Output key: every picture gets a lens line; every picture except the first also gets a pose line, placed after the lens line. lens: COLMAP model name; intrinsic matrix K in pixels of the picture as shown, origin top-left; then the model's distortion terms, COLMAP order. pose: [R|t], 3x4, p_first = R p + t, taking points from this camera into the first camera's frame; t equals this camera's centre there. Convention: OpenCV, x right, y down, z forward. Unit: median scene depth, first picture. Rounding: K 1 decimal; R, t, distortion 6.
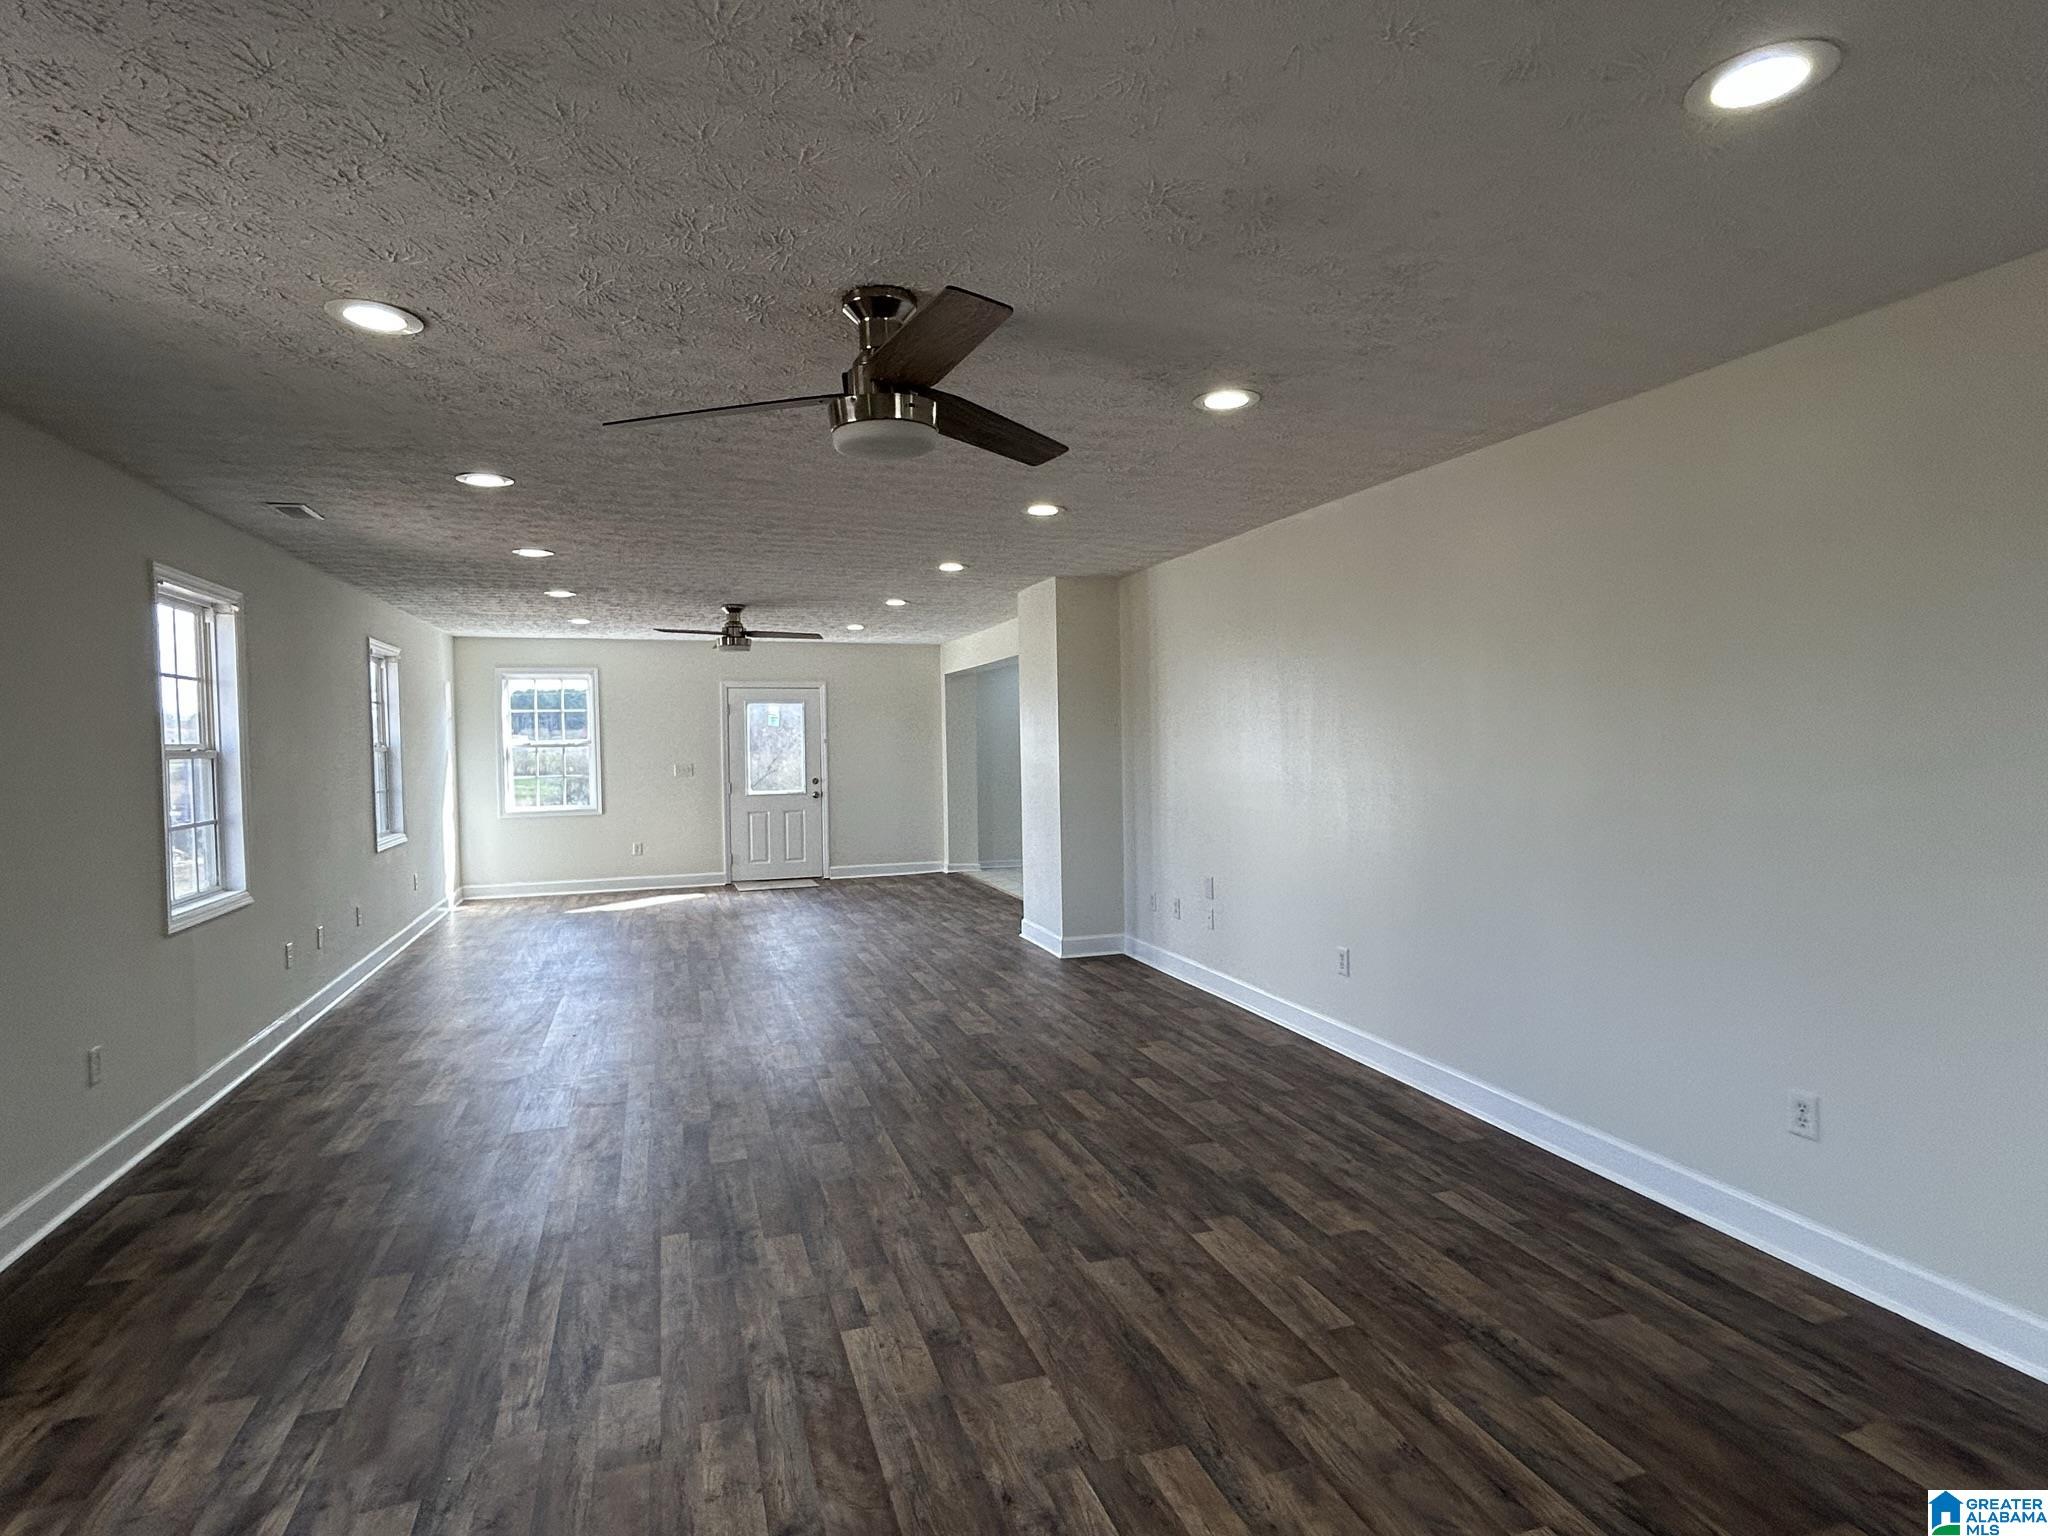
lens RADIAL K [[1071.6, 0, 1023.2], [0, 1071.6, 765.9], [0, 0, 1]] dist [-0.000693, 0.001962]
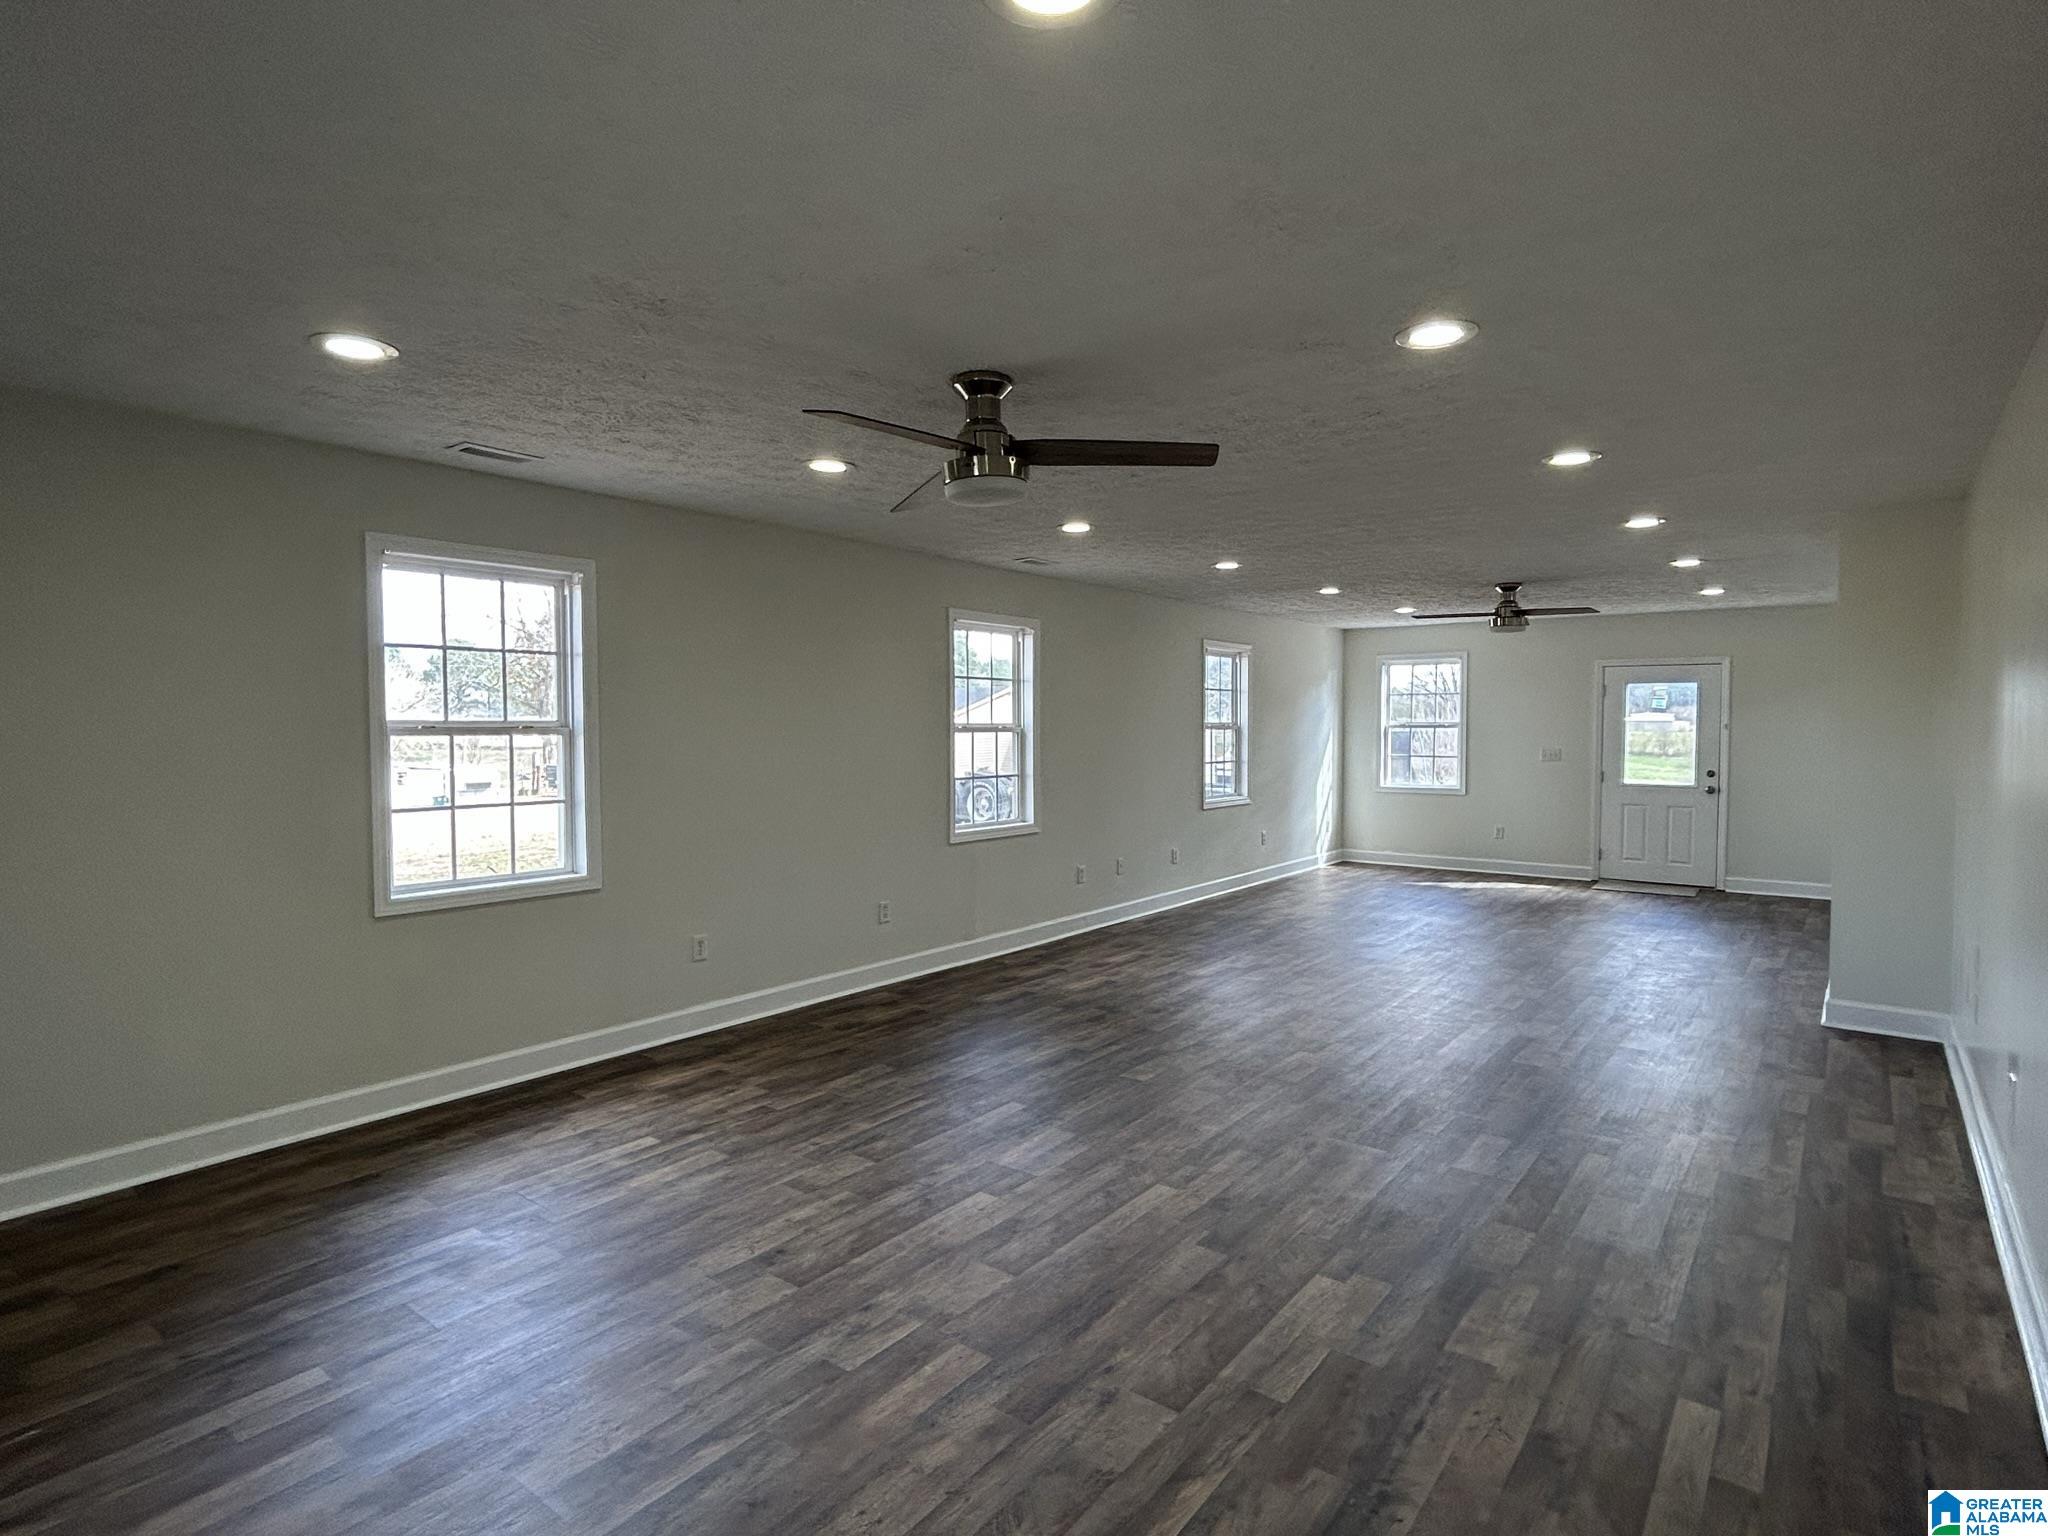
lens RADIAL K [[1071.6, 0, 1023.2], [0, 1071.6, 765.9], [0, 0, 1]] dist [-0.000693, 0.001962]
pose [[0.556284, 0.047807, -0.829616, 0.756103], [-0.030659, 0.998845, 0.037002, -0.024263], [0.830427, 0.004851, 0.557107, 0.276389]]
